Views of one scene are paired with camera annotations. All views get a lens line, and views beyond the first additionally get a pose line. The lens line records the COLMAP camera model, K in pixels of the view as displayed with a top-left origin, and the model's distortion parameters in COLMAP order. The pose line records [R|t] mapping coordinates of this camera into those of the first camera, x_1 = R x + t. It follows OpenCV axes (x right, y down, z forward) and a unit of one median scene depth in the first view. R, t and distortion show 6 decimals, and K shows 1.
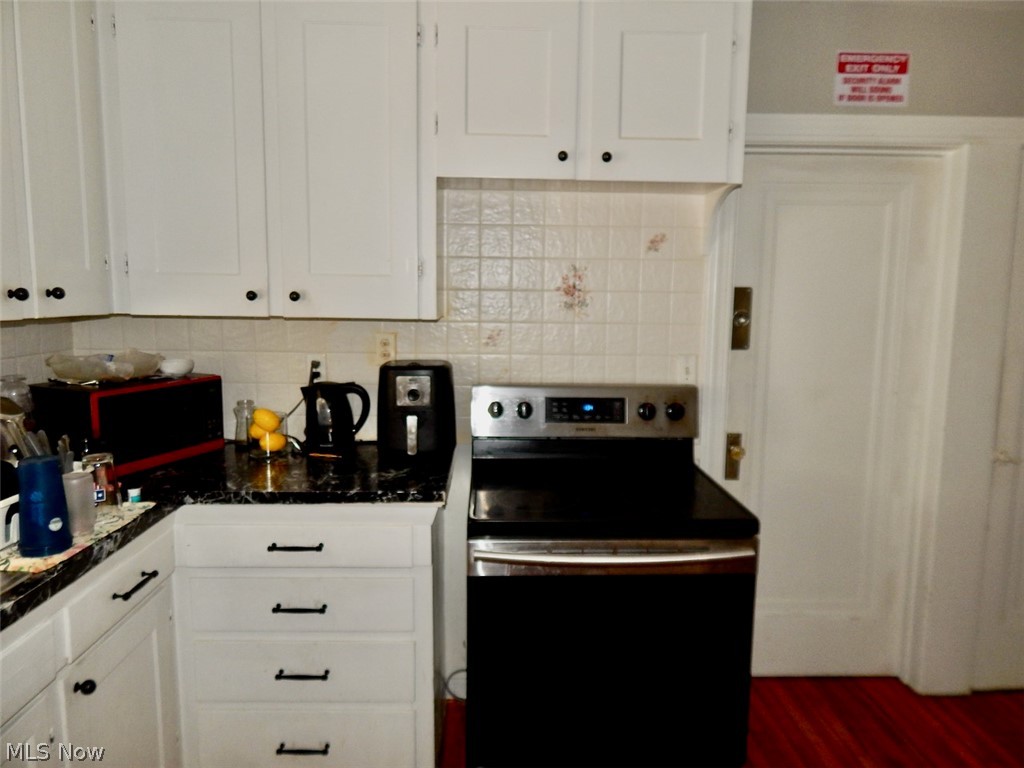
lens RADIAL K [[679.9, 0, 508.5], [0, 679.9, 384.2], [0, 0, 1]] dist [0.003875, -0.010901]
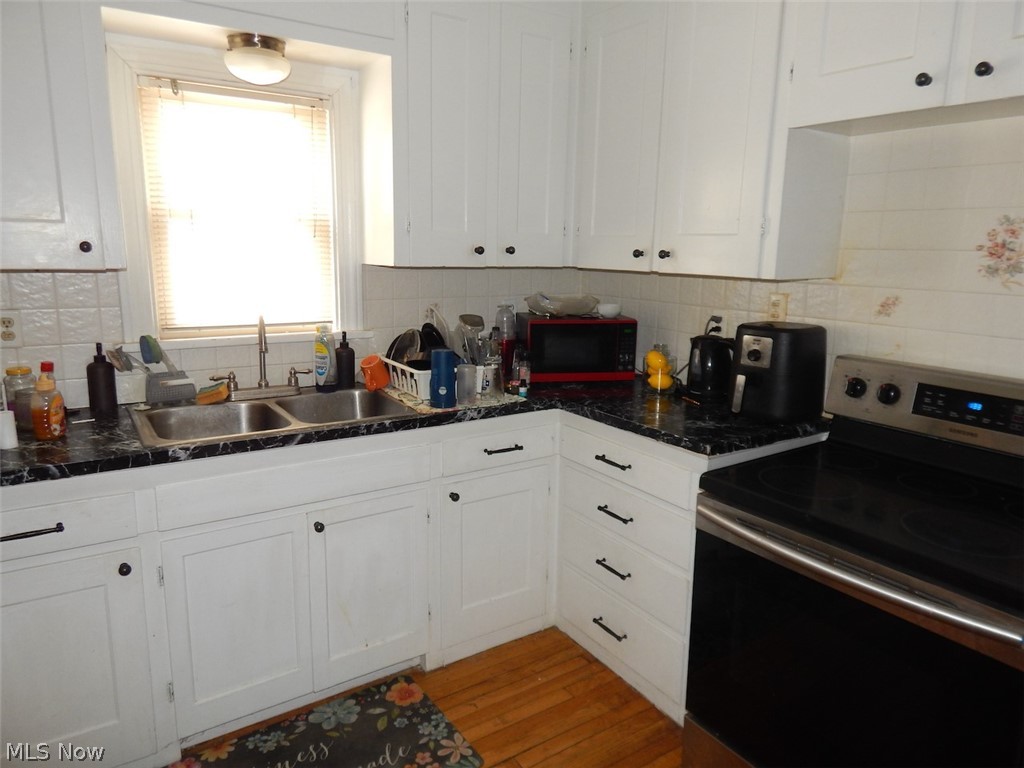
lens RADIAL K [[679.9, 0, 506.4], [0, 679.9, 383.0], [0, 0, 1]] dist [0.003875, -0.010901]
pose [[0.517926, 0.164598, -0.839440, 0.513301], [-0.122977, 0.985447, 0.117351, -0.016300], [0.846539, 0.042452, 0.530631, 0.165303]]
